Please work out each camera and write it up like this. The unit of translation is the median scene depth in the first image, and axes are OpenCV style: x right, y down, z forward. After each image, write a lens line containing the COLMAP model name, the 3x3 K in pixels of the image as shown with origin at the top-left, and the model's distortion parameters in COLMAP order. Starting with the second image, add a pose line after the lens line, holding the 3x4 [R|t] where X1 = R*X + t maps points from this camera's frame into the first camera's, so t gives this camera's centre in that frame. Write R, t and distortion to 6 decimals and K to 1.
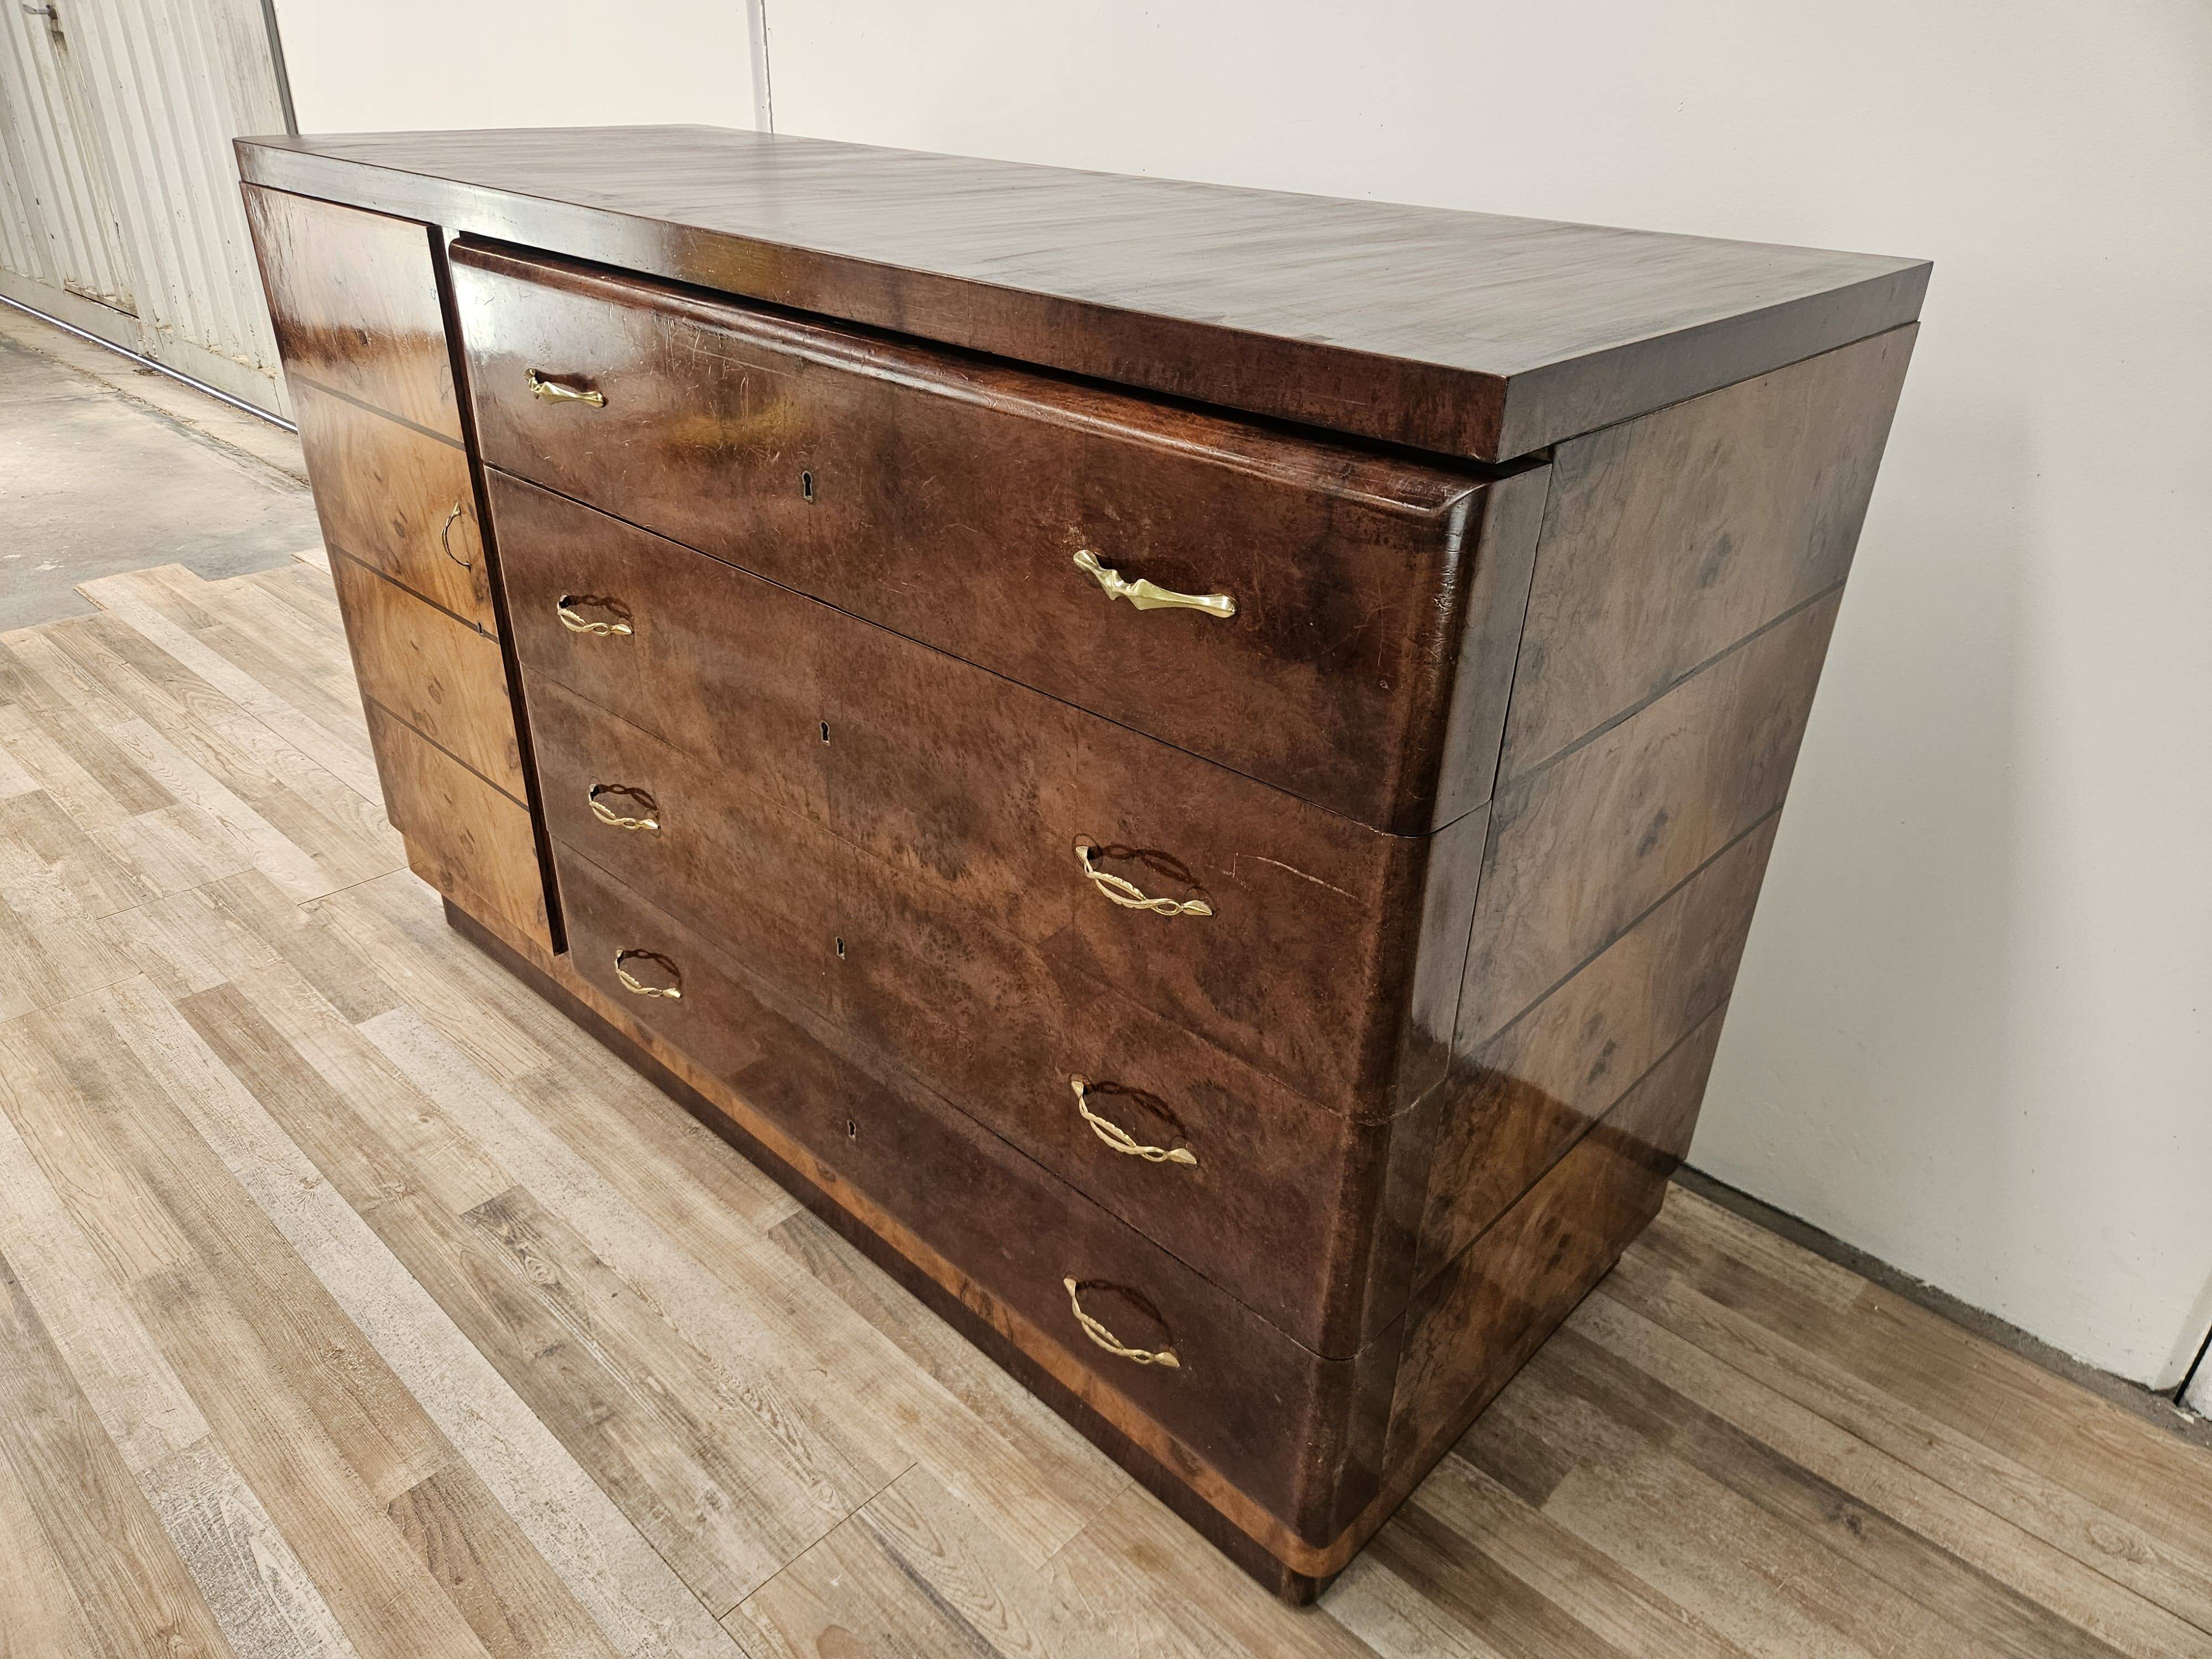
lens RADIAL K [[1511.1, 0, 1098.4], [0, 1511.1, 827.8], [0, 0, 1]] dist [0.051822, -0.054078]
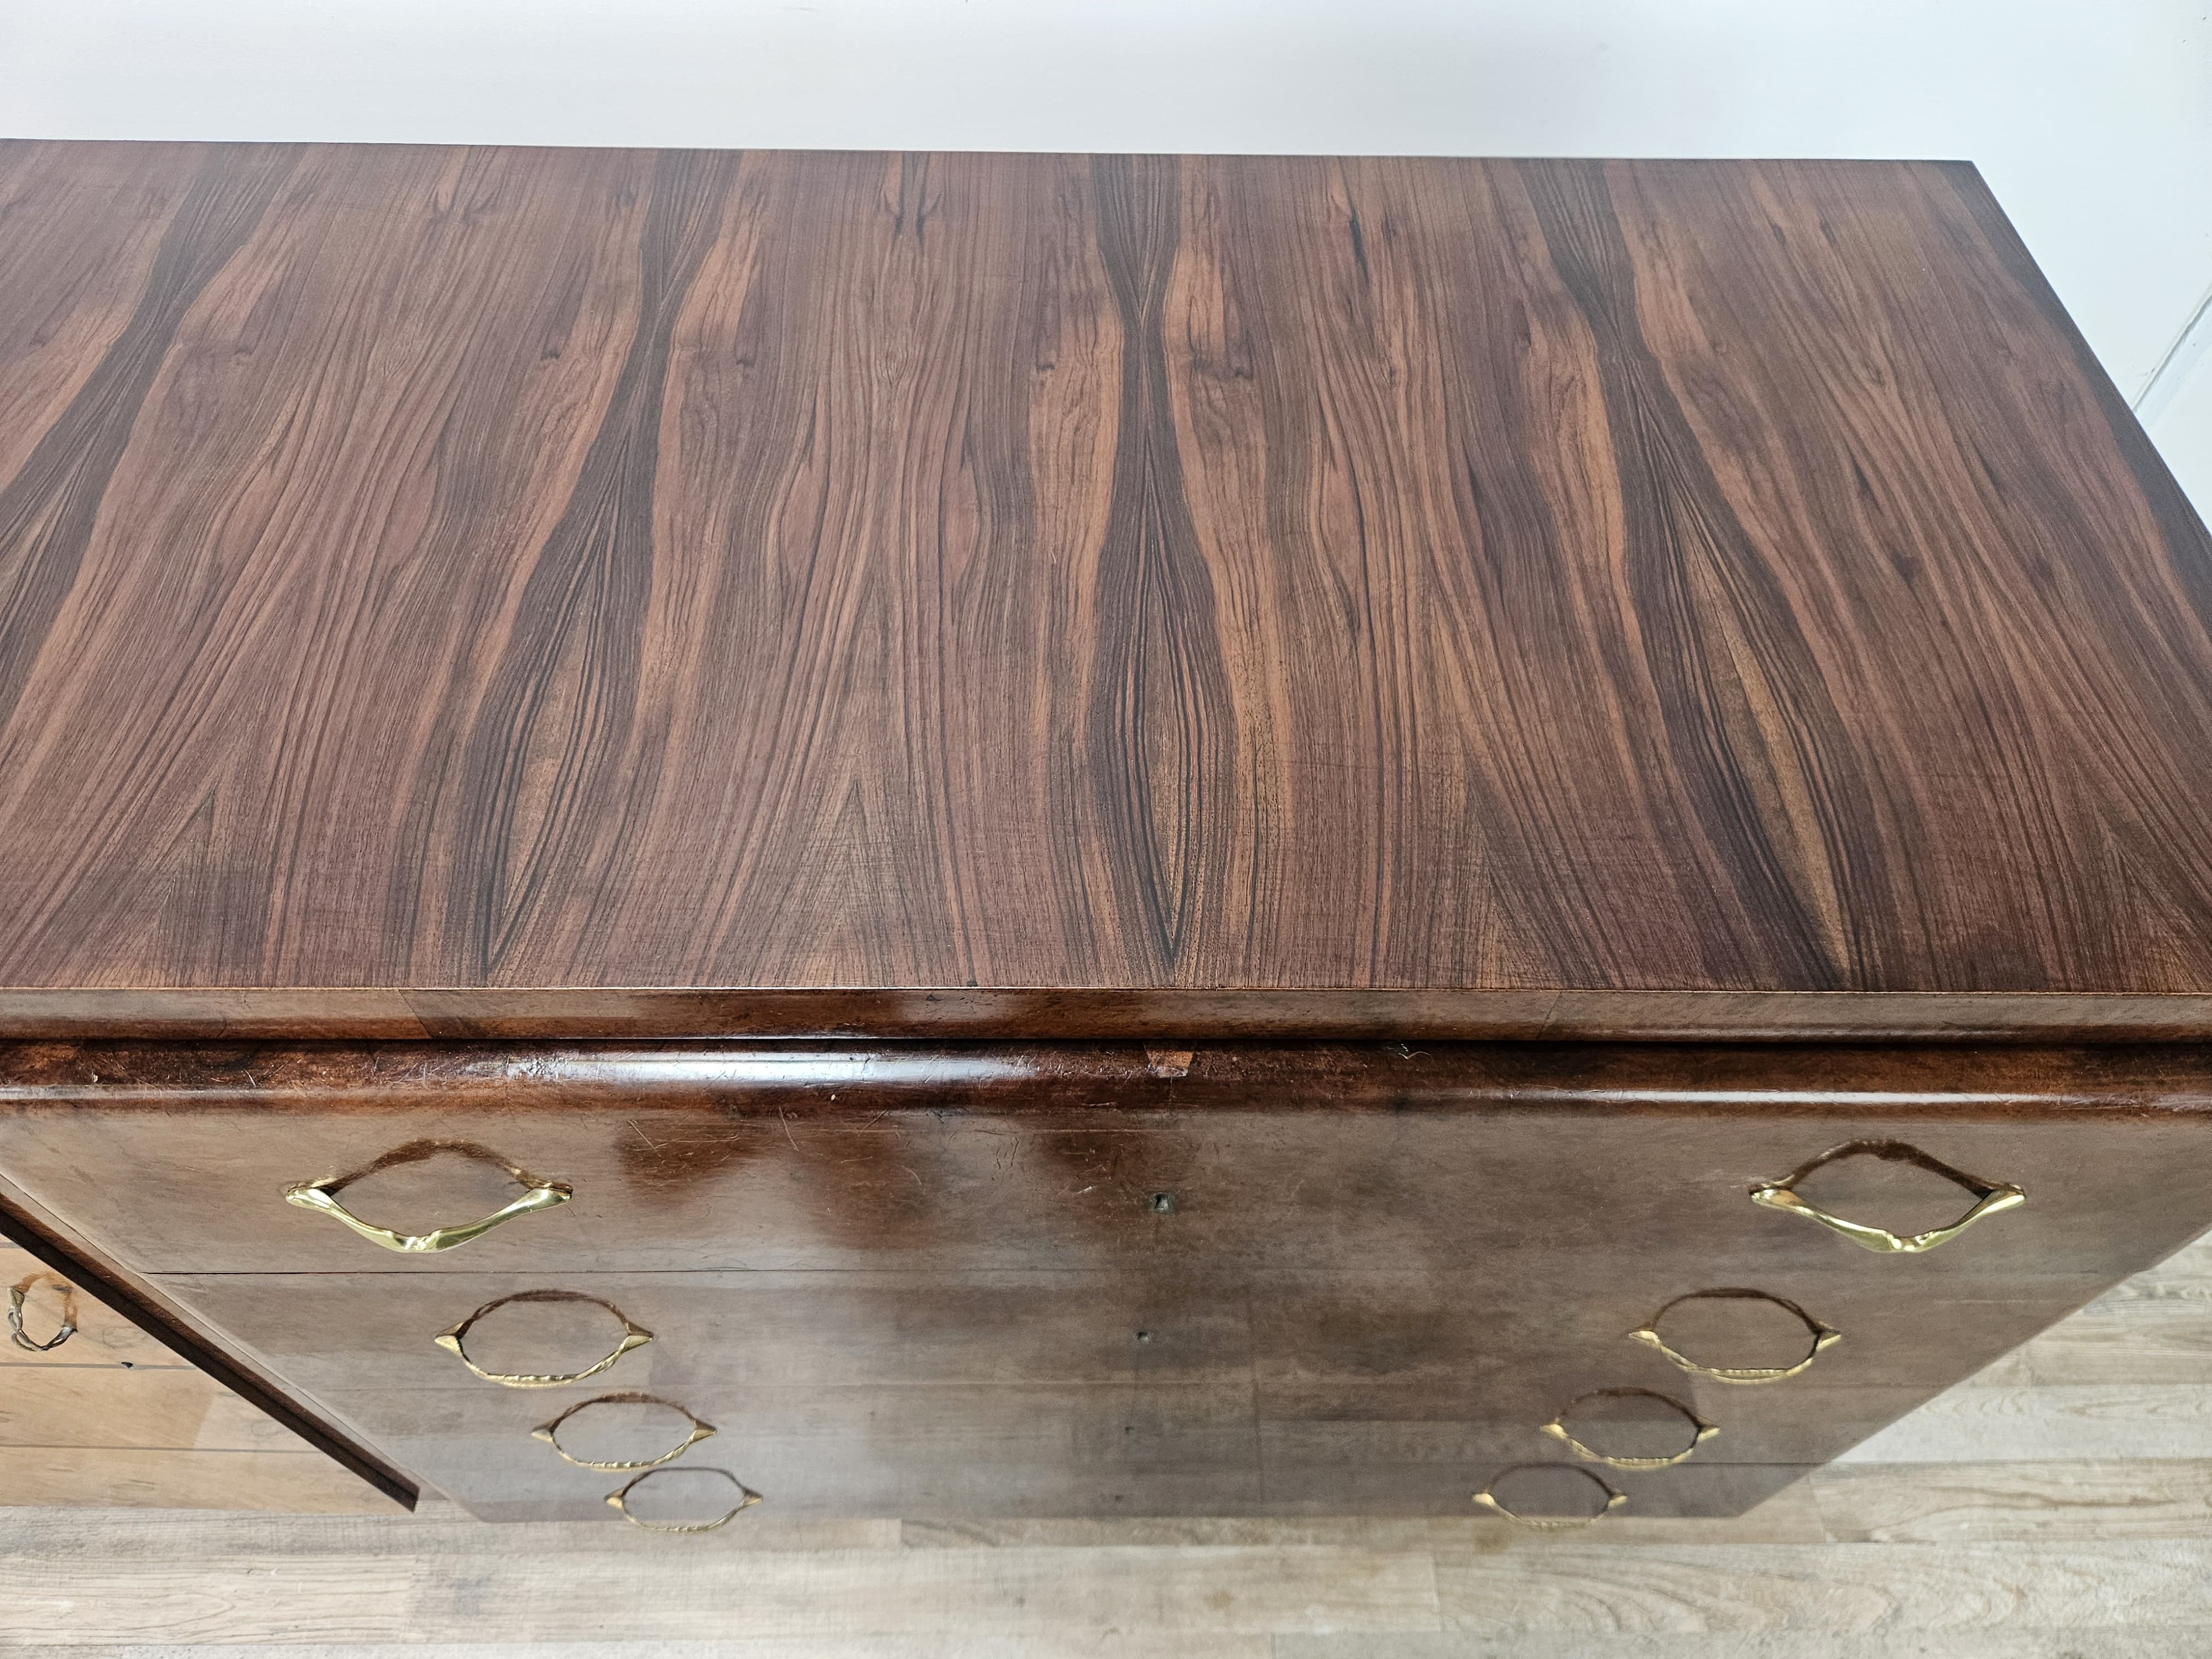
lens RADIAL K [[1511.1, 0, 1103.4], [0, 1511.1, 822.1], [0, 0, 1]] dist [0.051822, -0.054078]
pose [[0.718303, -0.565980, 0.404609, -0.279420], [0.325557, 0.787395, 0.523471, -0.515748], [-0.614861, -0.244288, 0.749847, 0.420288]]
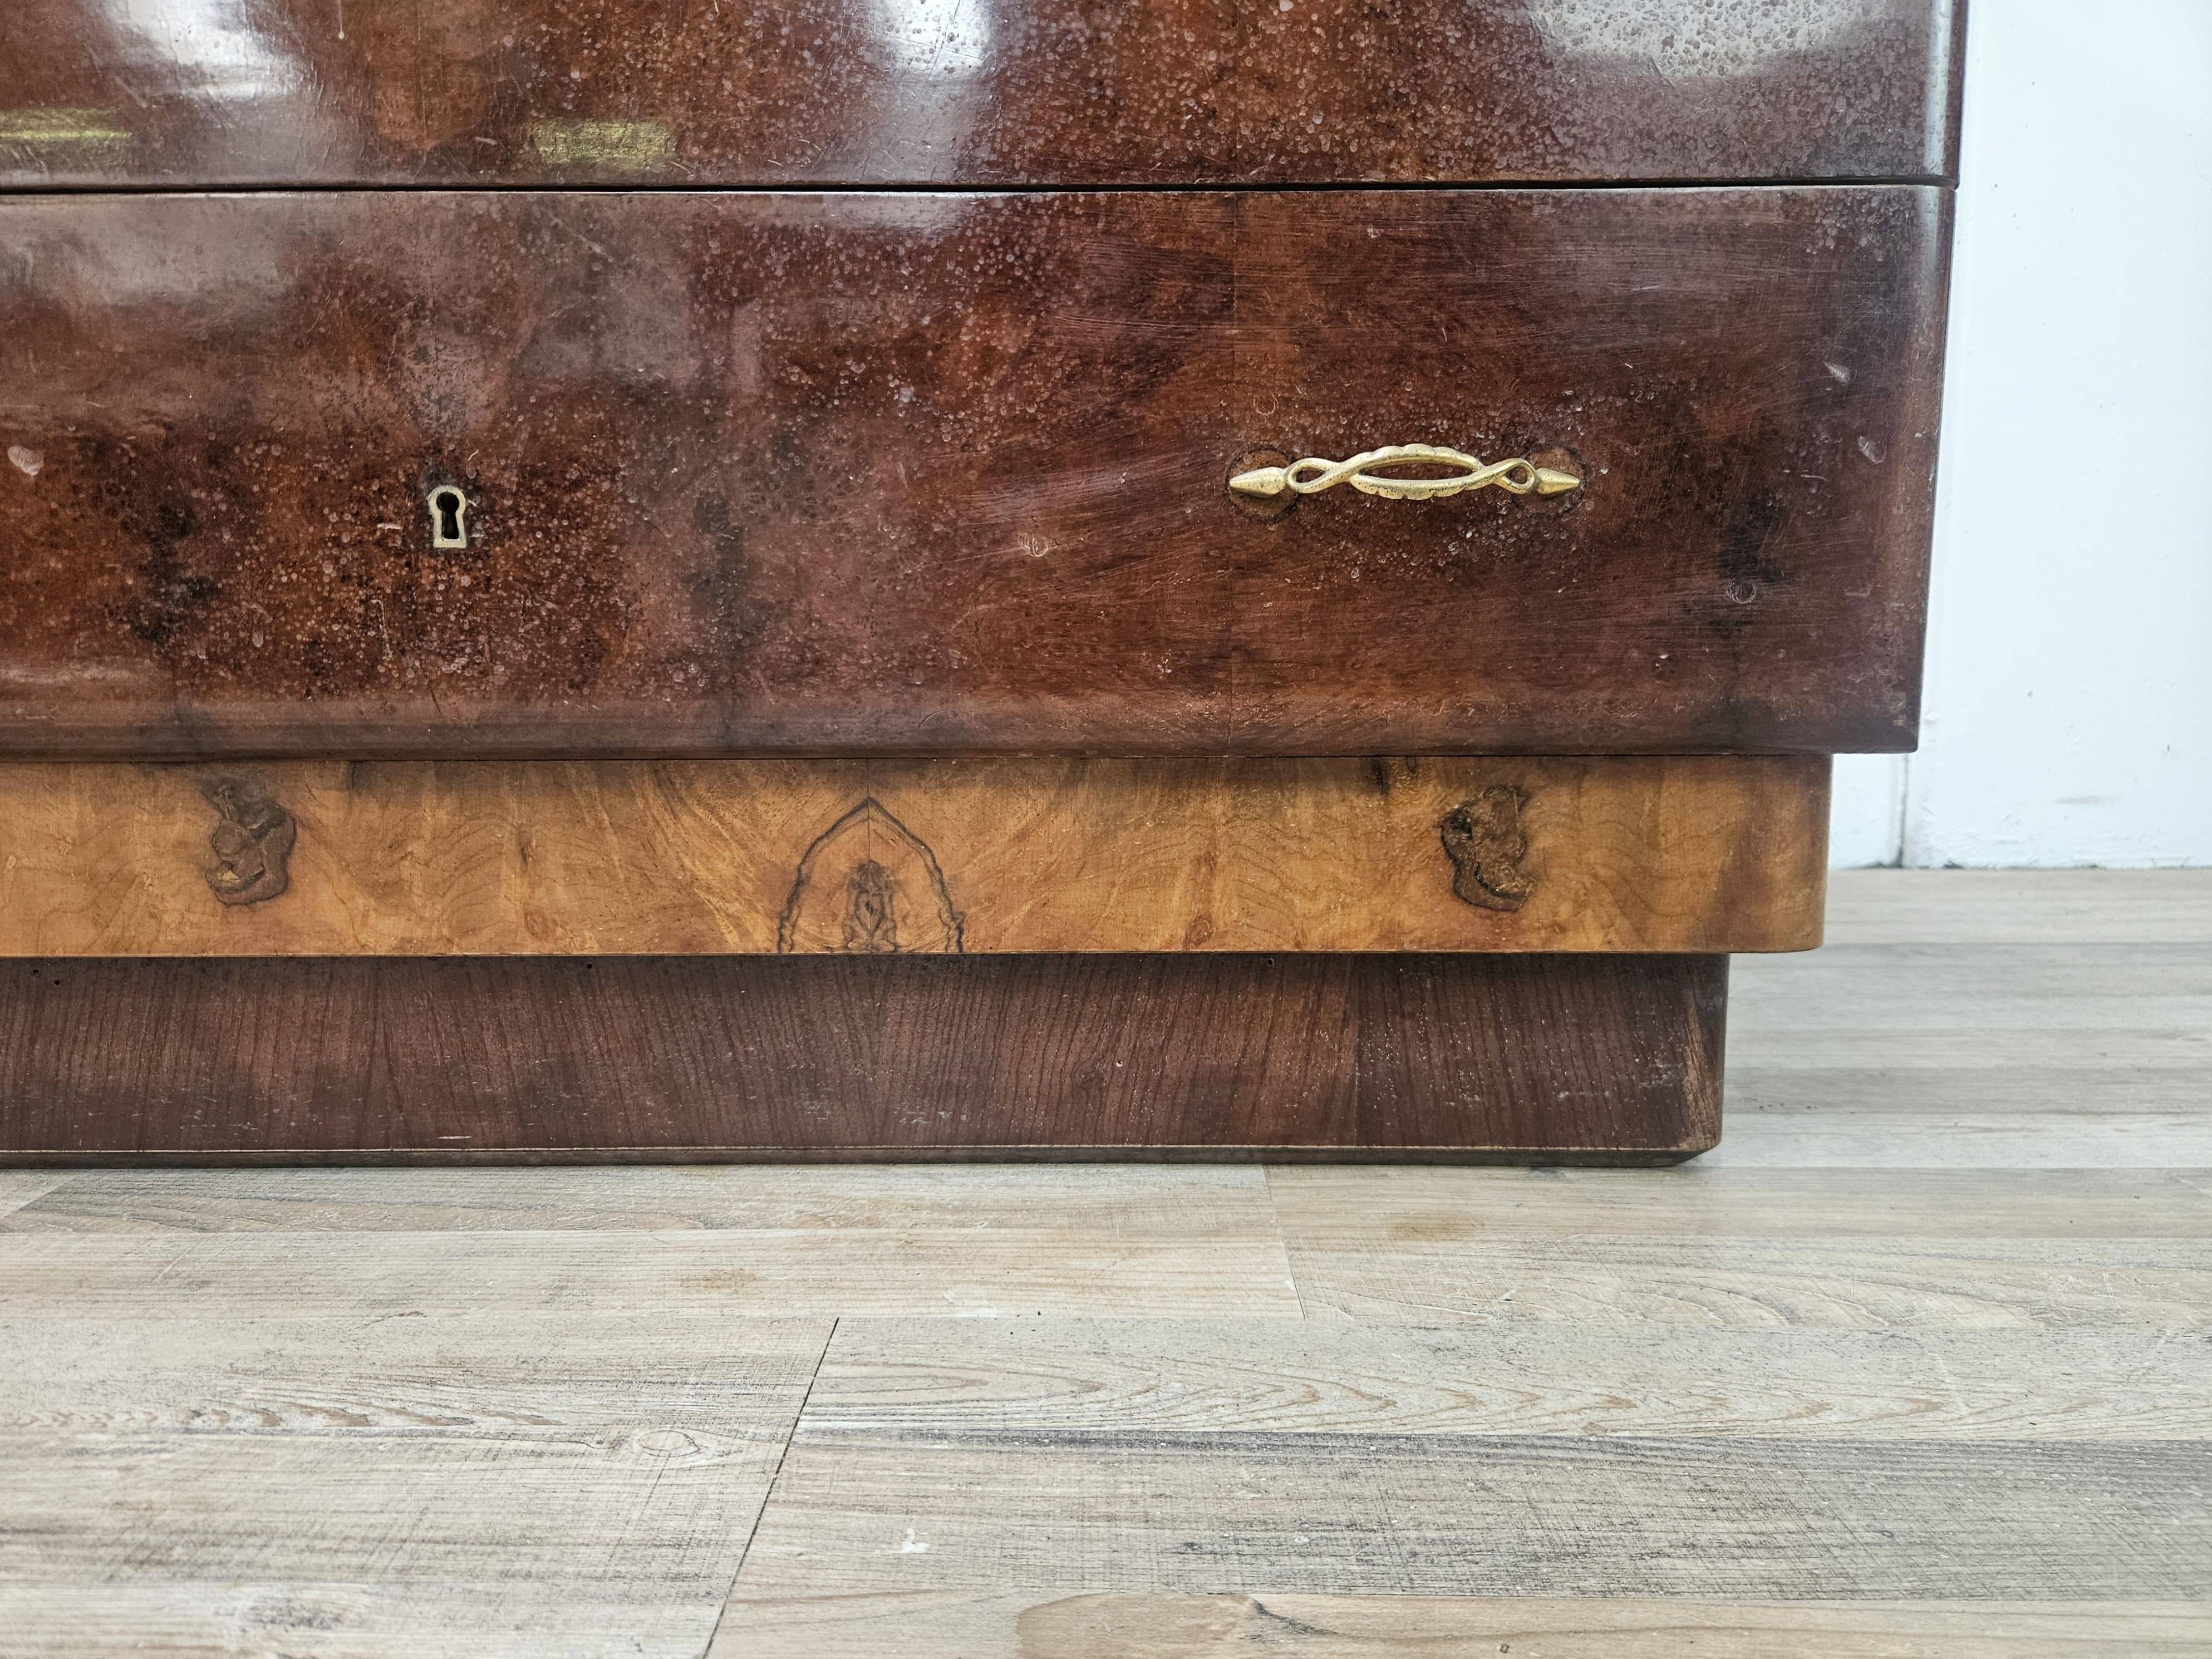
lens RADIAL K [[1510.9, 0, 1092.1], [0, 1510.9, 794.5], [0, 0, 1]] dist [0.051822, -0.054078]
pose [[0.734938, -0.109048, 0.669309, -0.282900], [0.338254, 0.914387, -0.222443, 0.376061], [-0.587751, 0.389878, 0.708903, 0.611562]]
